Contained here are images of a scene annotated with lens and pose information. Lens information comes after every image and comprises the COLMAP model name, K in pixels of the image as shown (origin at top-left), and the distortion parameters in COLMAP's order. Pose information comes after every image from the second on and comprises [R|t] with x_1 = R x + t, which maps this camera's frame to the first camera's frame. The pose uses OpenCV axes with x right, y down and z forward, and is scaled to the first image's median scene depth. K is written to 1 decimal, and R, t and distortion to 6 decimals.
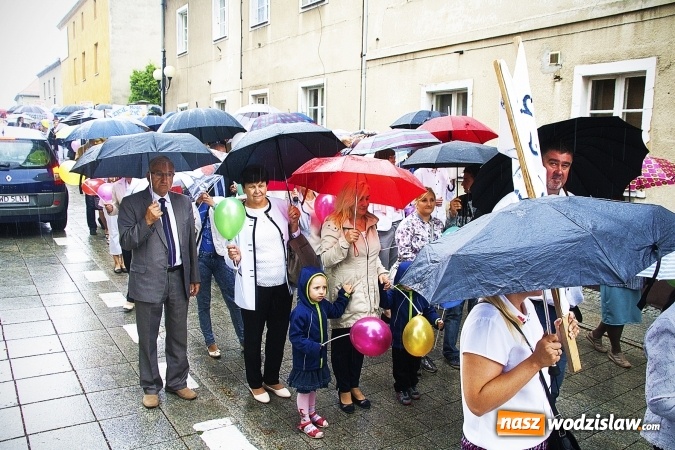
lens RADIAL K [[577.6, 0, 337.5], [0, 577.6, 225.0], [0, 0, 1]] dist [-0.151399, 0.192007]
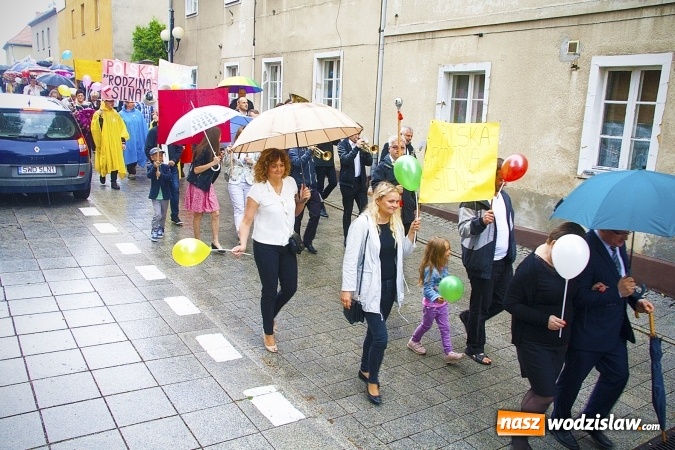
lens RADIAL K [[597.2, 0, 337.5], [0, 597.2, 225.0], [0, 0, 1]] dist [-0.125683, 0.197715]
pose [[0.999668, 0.025351, 0.004526, -0.033749], [-0.025597, 0.997445, 0.066691, -0.027875], [-0.002824, -0.066785, 0.997763, -0.071948]]
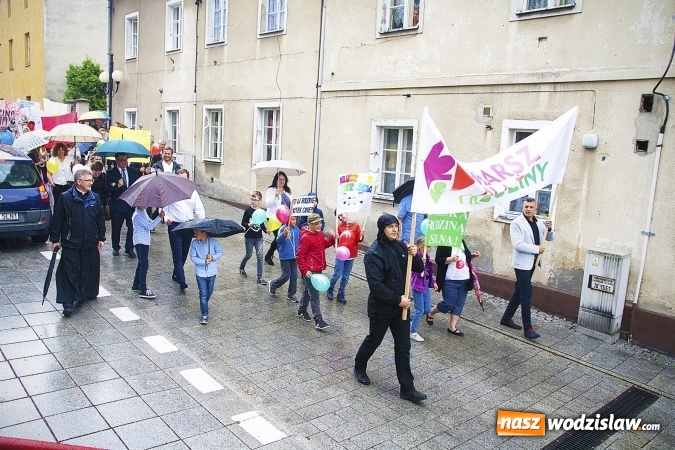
lens RADIAL K [[585.2, 0, 337.5], [0, 585.2, 225.0], [0, 0, 1]] dist [-0.125626, 0.170578]
pose [[0.990186, 0.015788, 0.138860, -0.086264], [-0.018433, 0.999672, 0.017787, -0.055912], [-0.138533, -0.020172, 0.990152, -0.162902]]
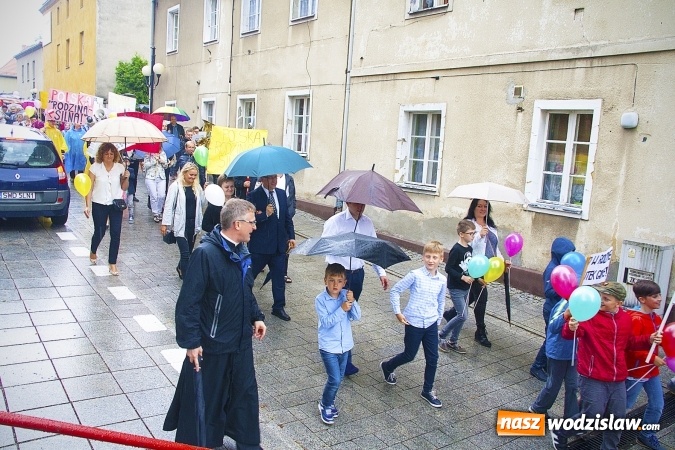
lens RADIAL K [[585.2, 0, 337.5], [0, 585.2, 225.0], [0, 0, 1]] dist [-0.125626, 0.170578]
pose [[0.998361, 0.038805, 0.042057, -0.011209], [-0.039267, 0.999177, 0.010201, -0.022397], [-0.041627, -0.011835, 0.999063, -0.116746]]
